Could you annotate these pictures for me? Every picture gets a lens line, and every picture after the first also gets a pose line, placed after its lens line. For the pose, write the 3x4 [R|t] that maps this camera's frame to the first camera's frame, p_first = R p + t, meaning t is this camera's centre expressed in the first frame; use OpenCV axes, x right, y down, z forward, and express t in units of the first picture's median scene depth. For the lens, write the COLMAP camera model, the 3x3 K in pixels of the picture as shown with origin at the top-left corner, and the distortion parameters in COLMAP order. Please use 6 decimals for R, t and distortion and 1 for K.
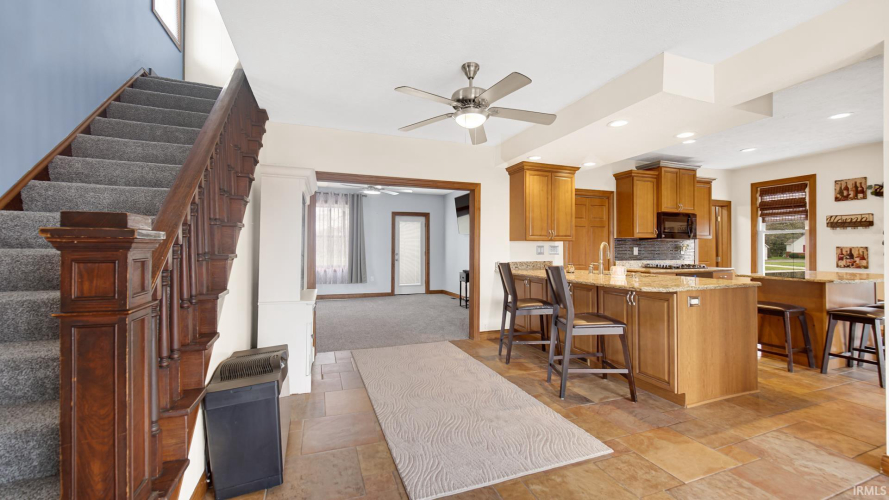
lens RADIAL K [[349.0, 0, 441.8], [0, 349.0, 246.9], [0, 0, 1]] dist [-0.003330, -0.000231]
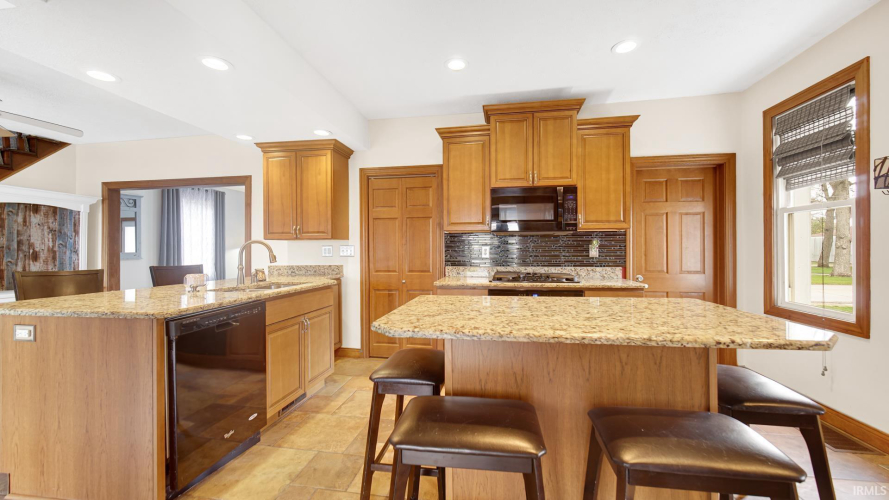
lens RADIAL K [[349.0, 0, 448.7], [0, 349.0, 246.9], [0, 0, 1]] dist [-0.003330, -0.000231]
pose [[0.873758, -0.011980, -0.486213, 0.904836], [0.012656, 0.999918, -0.001895, 0.004860], [0.486195, -0.004498, 0.873839, 0.436804]]
